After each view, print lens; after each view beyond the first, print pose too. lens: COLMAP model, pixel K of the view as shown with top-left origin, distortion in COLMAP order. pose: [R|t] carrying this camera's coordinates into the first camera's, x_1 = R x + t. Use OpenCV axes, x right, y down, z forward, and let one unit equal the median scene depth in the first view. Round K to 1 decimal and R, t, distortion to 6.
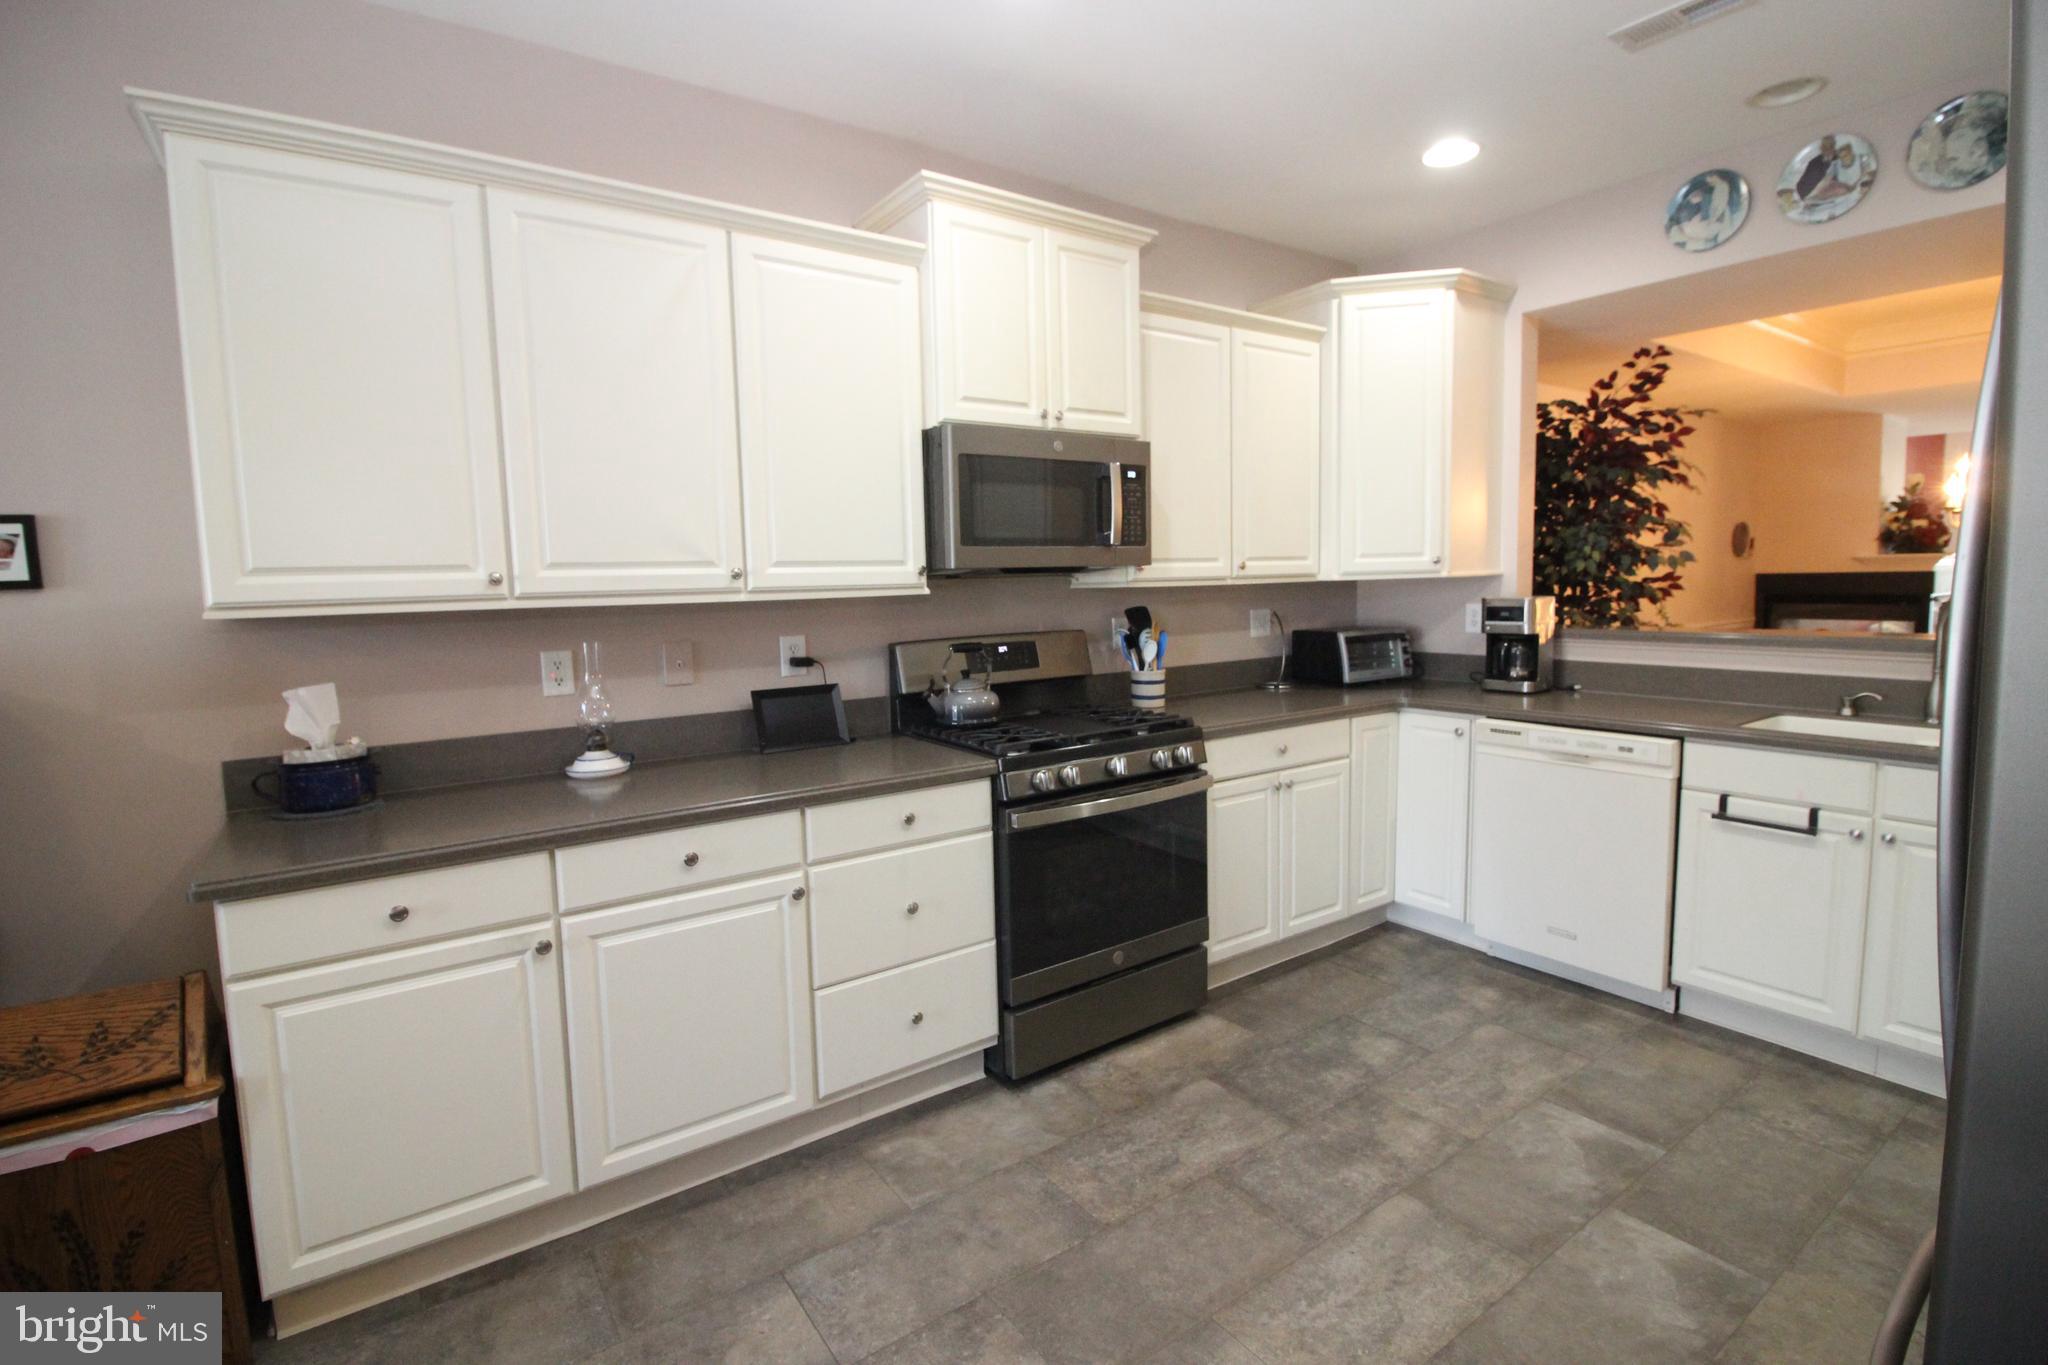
lens RADIAL K [[940.5, 0, 1026.3], [0, 940.5, 665.2], [0, 0, 1]] dist [-0.000143, -0.012861]
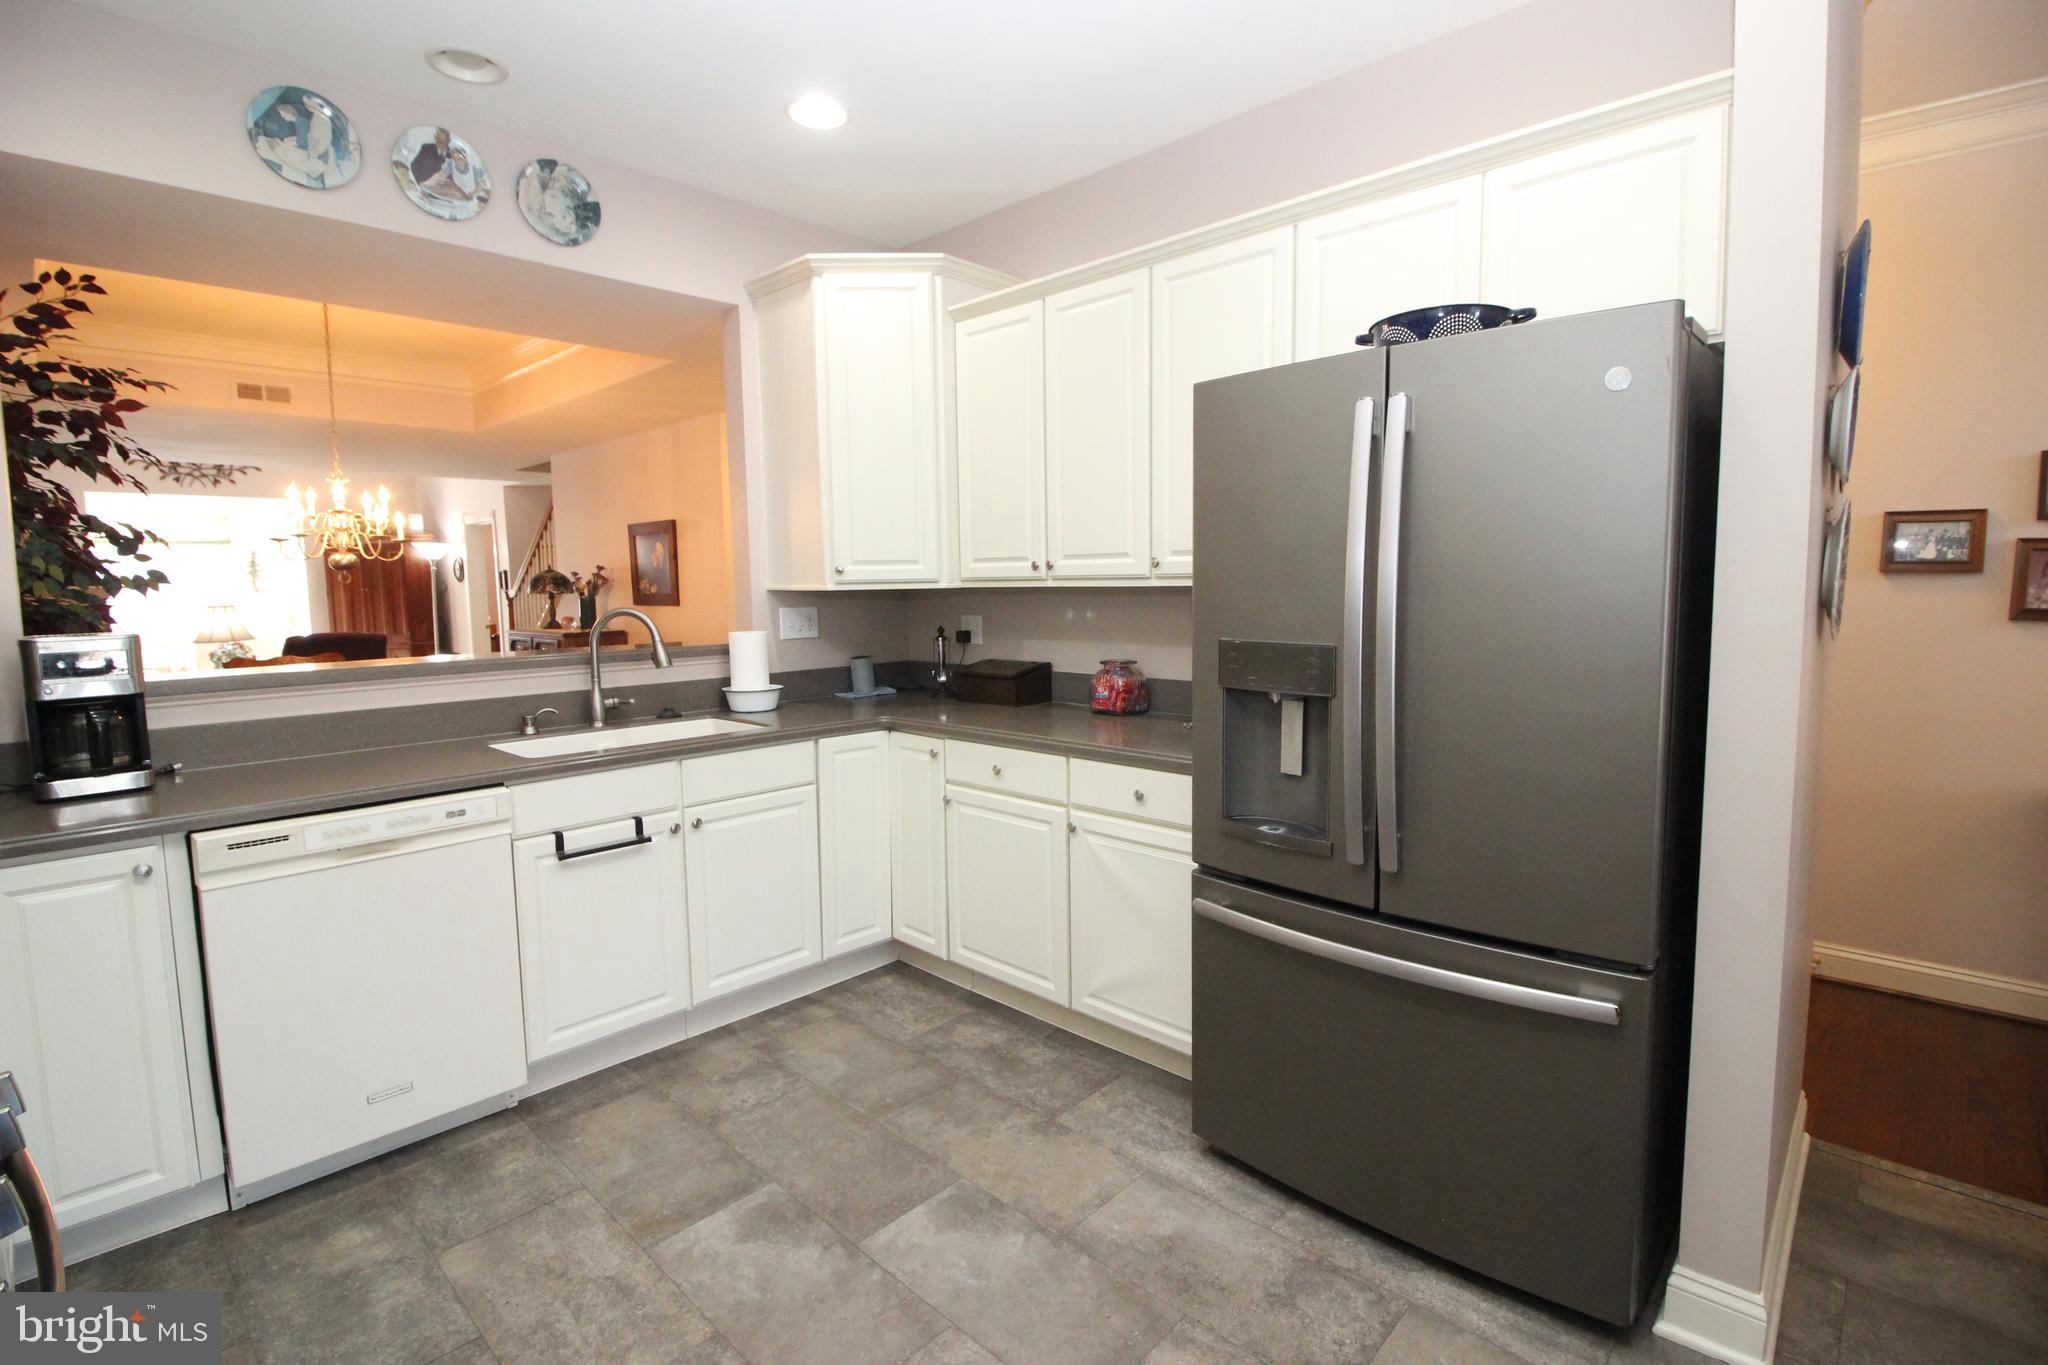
lens RADIAL K [[942.4, 0, 1029.1], [0, 942.4, 669.4], [0, 0, 1]] dist [0.003194, -0.015693]
pose [[-0.200482, -0.066549, 0.977434, -0.241220], [0.109642, 0.989899, 0.089886, -0.052844], [-0.973543, 0.125188, -0.191160, 0.736579]]
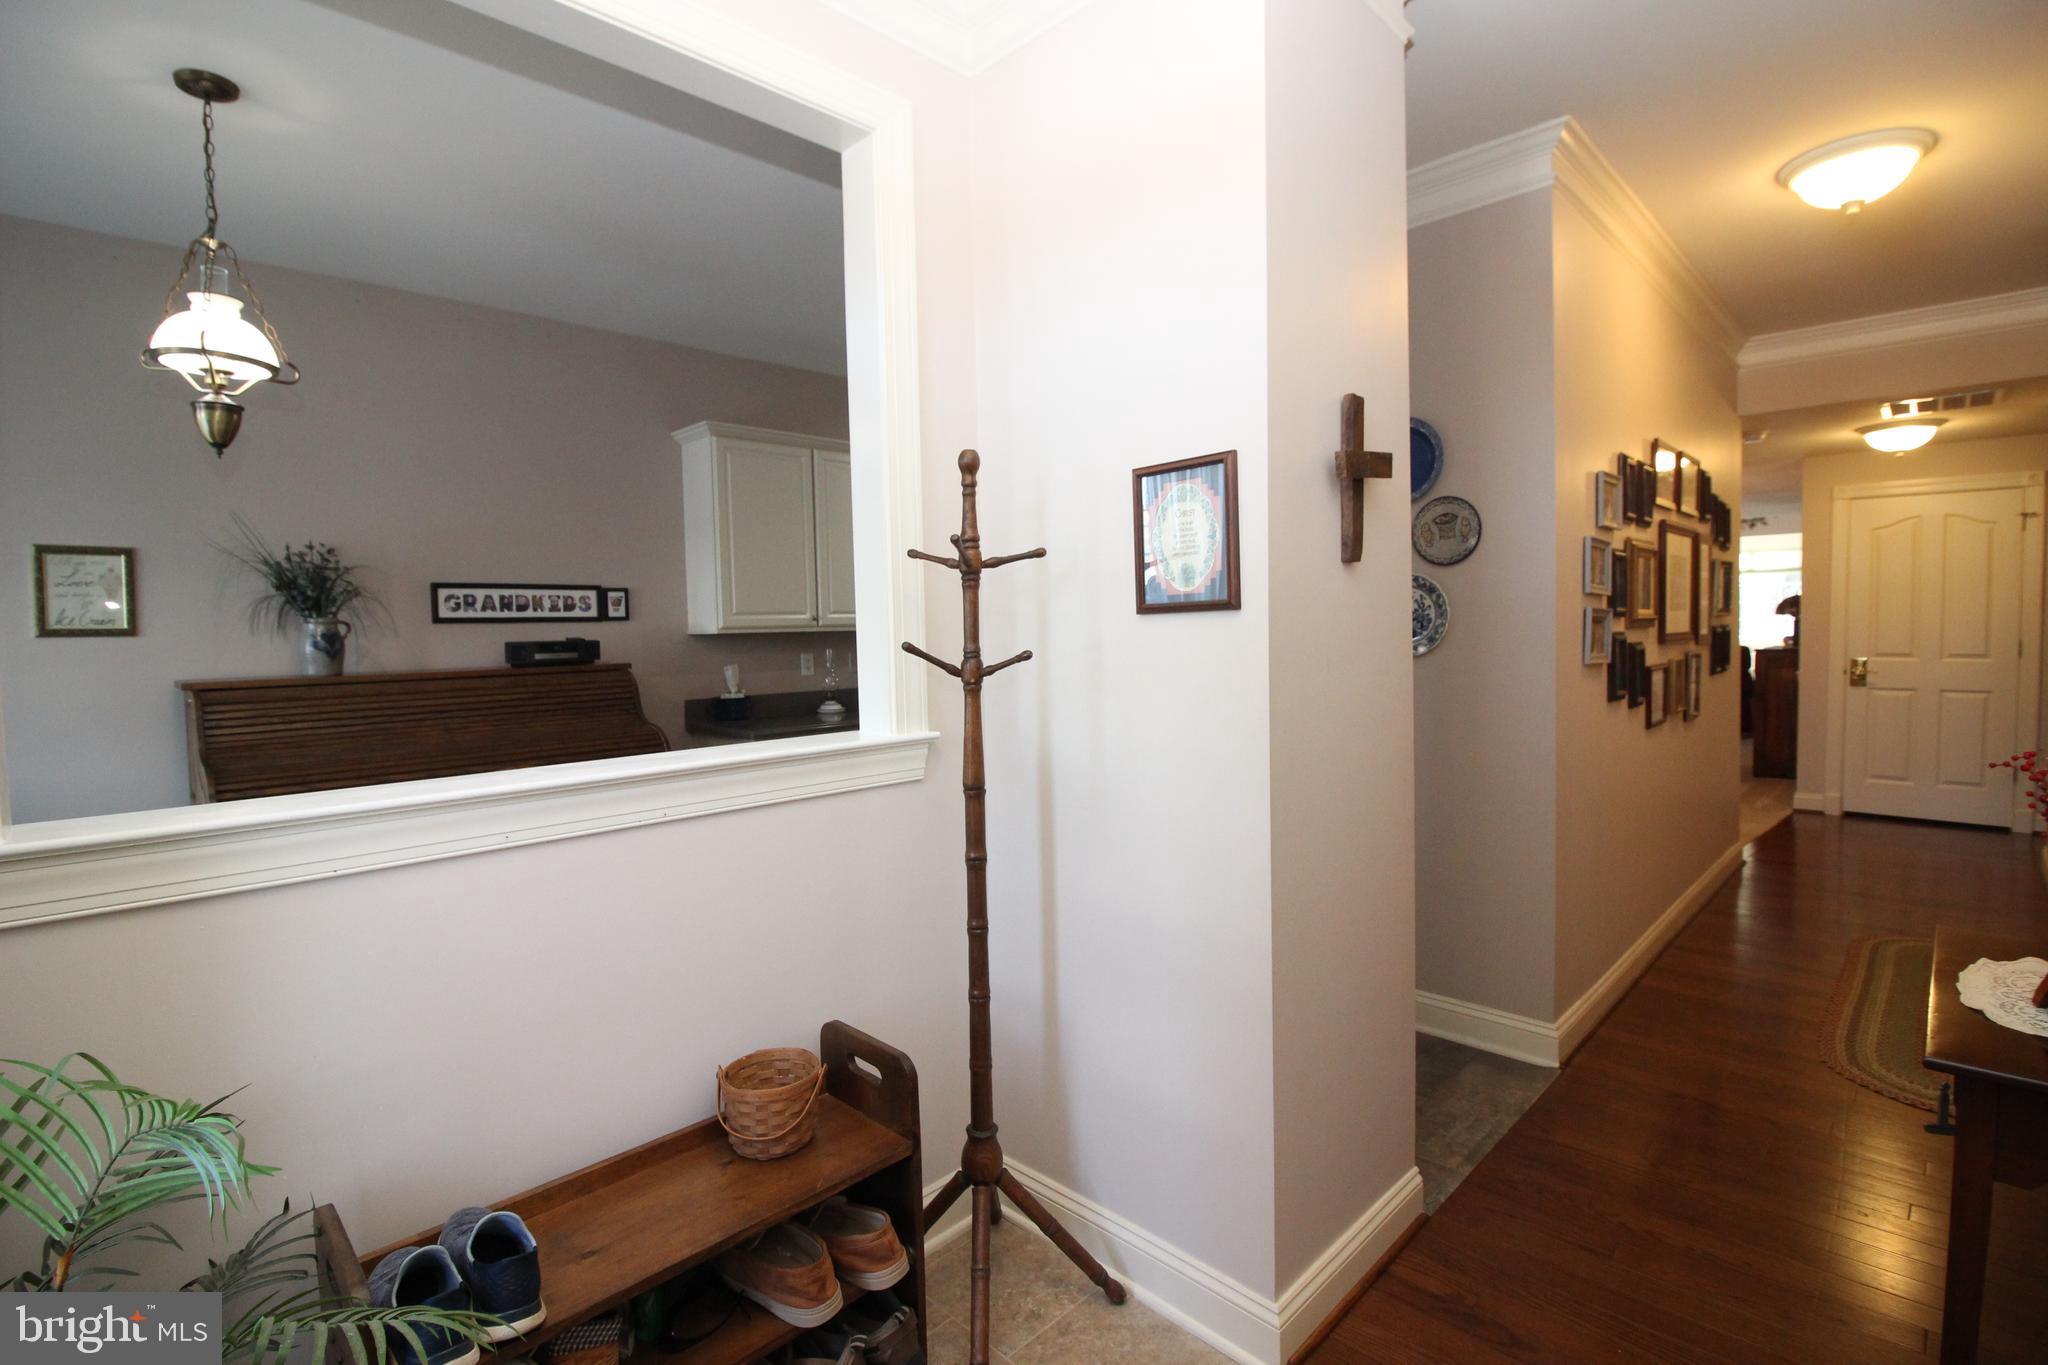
lens RADIAL K [[942.4, 0, 1029.1], [0, 942.4, 669.4], [0, 0, 1]] dist [0.003194, -0.015693]
pose [[0.986352, -0.004483, 0.164591, -0.341552], [0.012853, 0.998675, -0.049823, 0.122629], [-0.164150, 0.051258, 0.985103, -1.062871]]
